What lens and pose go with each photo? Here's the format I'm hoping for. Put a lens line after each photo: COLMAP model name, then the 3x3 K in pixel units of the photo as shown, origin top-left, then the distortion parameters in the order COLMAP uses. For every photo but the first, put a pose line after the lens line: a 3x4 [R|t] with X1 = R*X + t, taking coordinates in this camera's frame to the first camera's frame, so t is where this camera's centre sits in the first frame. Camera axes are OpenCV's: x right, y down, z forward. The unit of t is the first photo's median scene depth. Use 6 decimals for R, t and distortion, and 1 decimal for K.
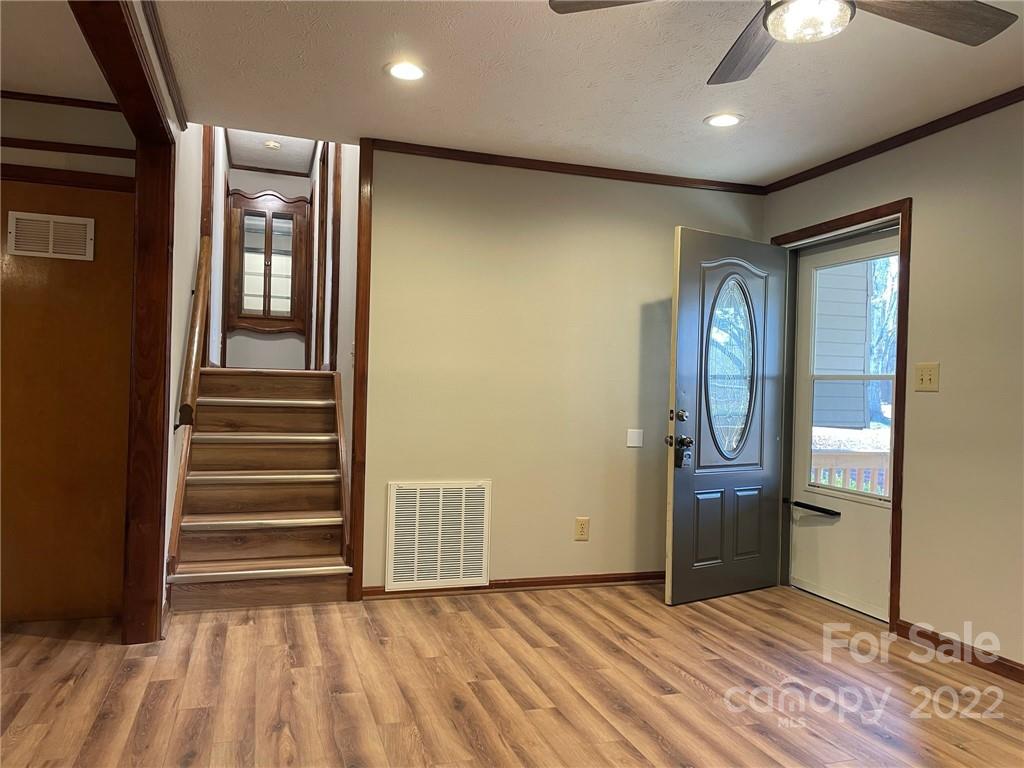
lens RADIAL K [[768.8, 0, 516.4], [0, 768.8, 390.8], [0, 0, 1]] dist [0.100273, -0.127603]
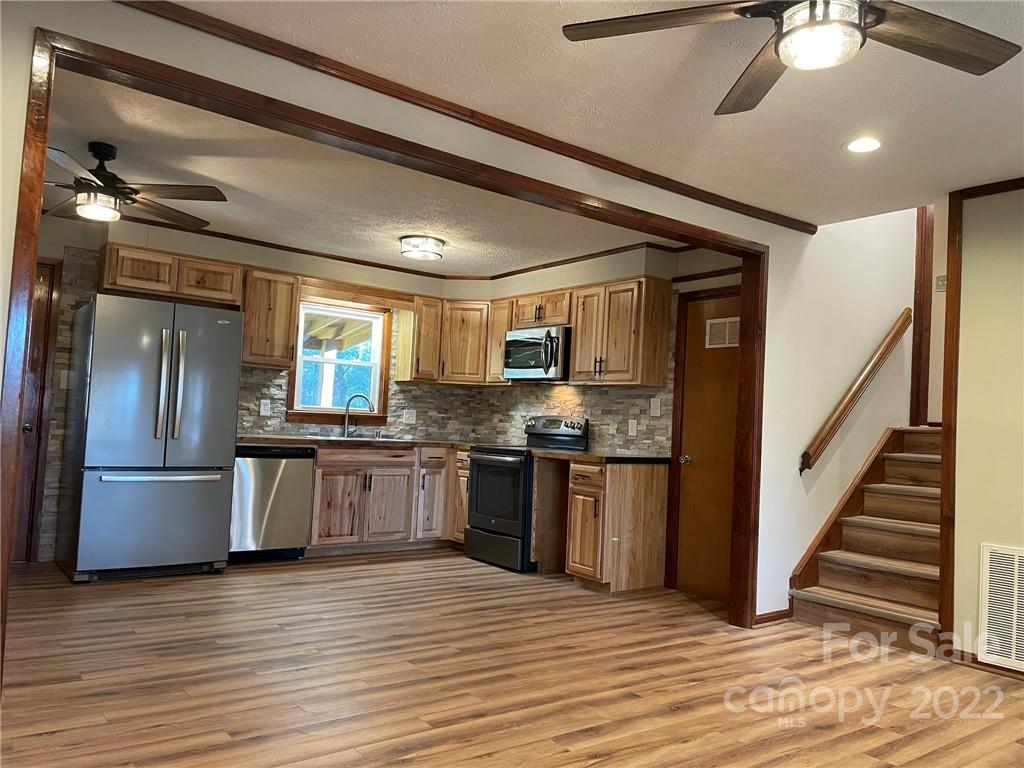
lens RADIAL K [[768.8, 0, 519.6], [0, 768.8, 389.4], [0, 0, 1]] dist [0.100273, -0.127603]
pose [[0.326116, -0.057479, -0.943581, 0.590637], [-0.040882, 0.996358, -0.074823, 0.029234], [0.944445, 0.062976, 0.322579, 0.167299]]
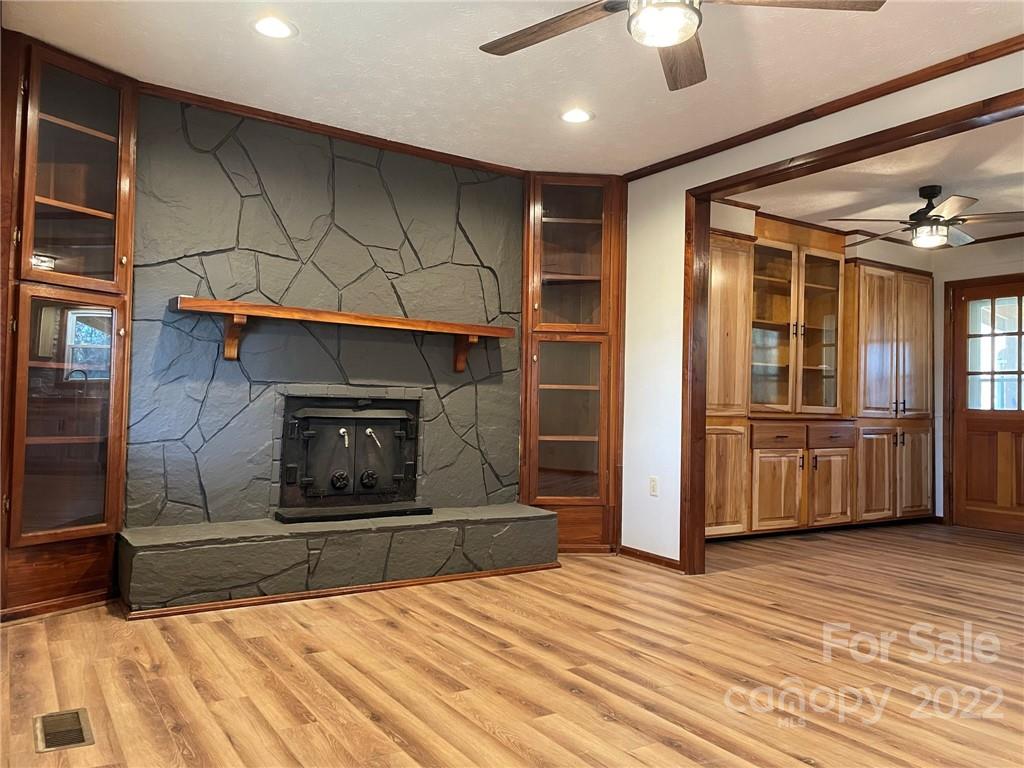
lens RADIAL K [[768.8, 0, 518.2], [0, 768.8, 382.7], [0, 0, 1]] dist [0.100273, -0.127603]
pose [[-0.965876, -0.053858, -0.253344, 0.429594], [-0.046035, 0.998265, -0.036711, 0.057847], [0.254882, -0.023796, -0.966679, 1.040787]]
